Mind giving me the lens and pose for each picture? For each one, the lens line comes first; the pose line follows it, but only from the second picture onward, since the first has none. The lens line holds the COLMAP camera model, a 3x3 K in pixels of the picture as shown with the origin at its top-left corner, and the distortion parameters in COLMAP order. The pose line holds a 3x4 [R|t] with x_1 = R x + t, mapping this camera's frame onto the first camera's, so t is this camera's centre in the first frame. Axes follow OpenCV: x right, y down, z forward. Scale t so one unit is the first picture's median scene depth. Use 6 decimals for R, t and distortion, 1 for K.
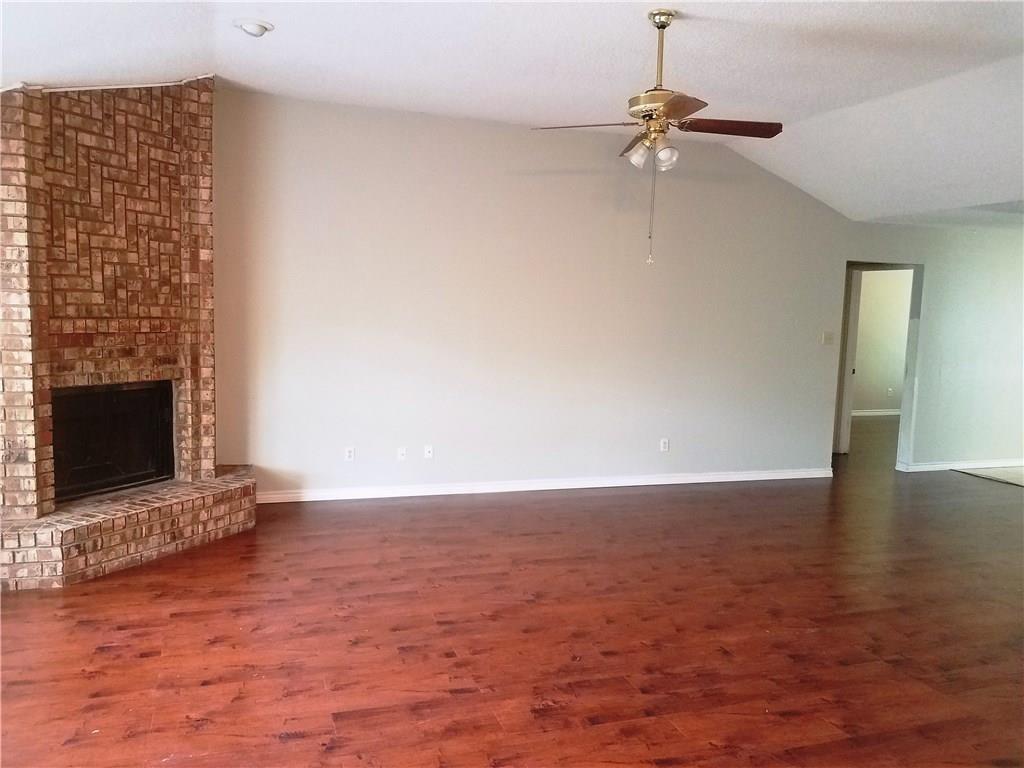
lens RADIAL K [[788.2, 0, 515.6], [0, 788.2, 396.5], [0, 0, 1]] dist [0.127672, -0.223978]
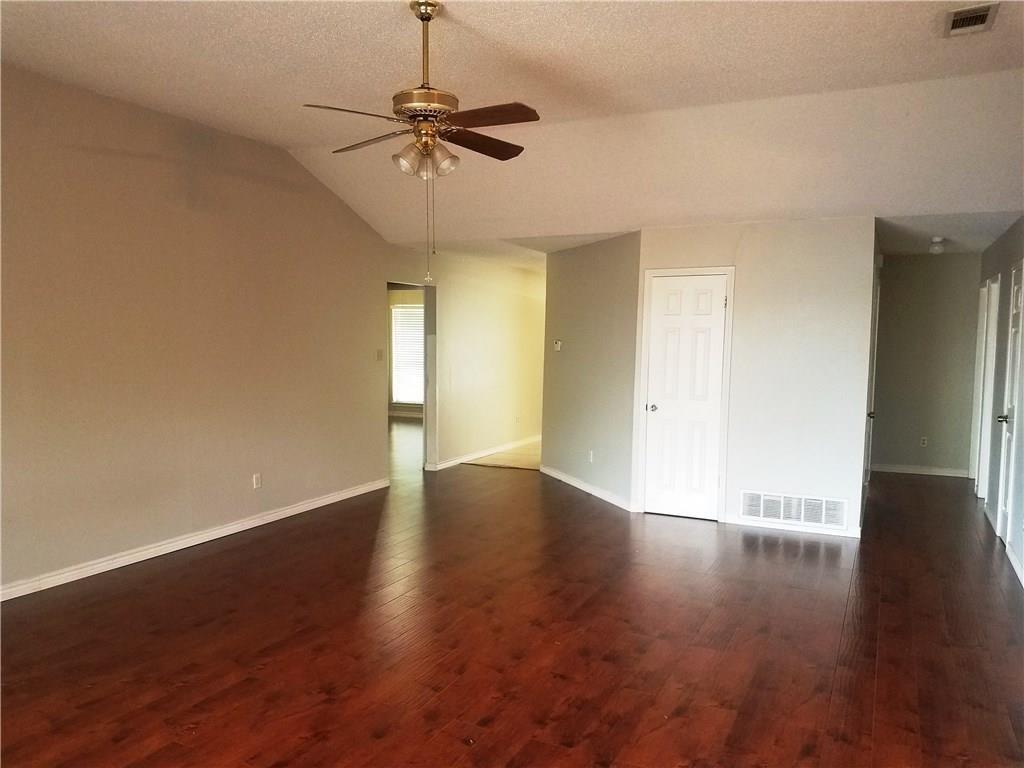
lens RADIAL K [[788.2, 0, 515.6], [0, 788.2, 396.5], [0, 0, 1]] dist [0.127672, -0.223978]
pose [[0.697126, -0.078392, 0.712650, -0.406712], [0.088353, 0.995821, 0.023112, -0.046982], [-0.711484, 0.046853, 0.701138, 0.300256]]
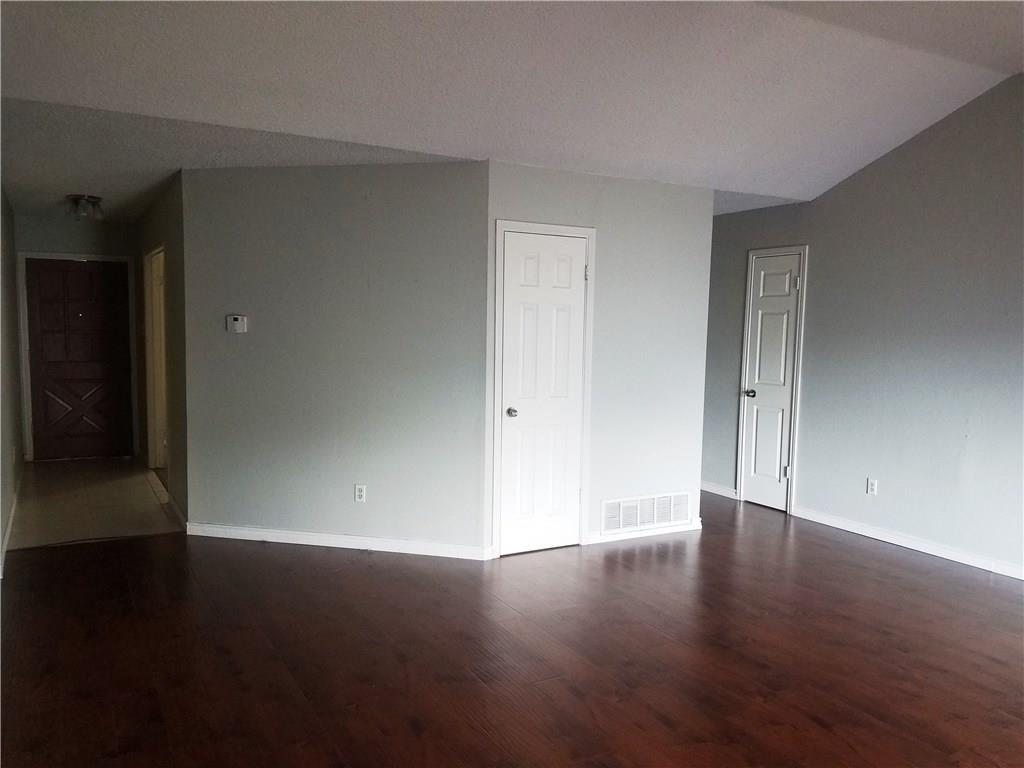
lens RADIAL K [[788.2, 0, 515.6], [0, 788.2, 396.5], [0, 0, 1]] dist [0.127672, -0.223978]
pose [[-0.193128, -0.134898, 0.971856, -0.196814], [0.073155, 0.985767, 0.151366, -0.166384], [-0.978443, 0.100329, -0.180511, 1.475859]]
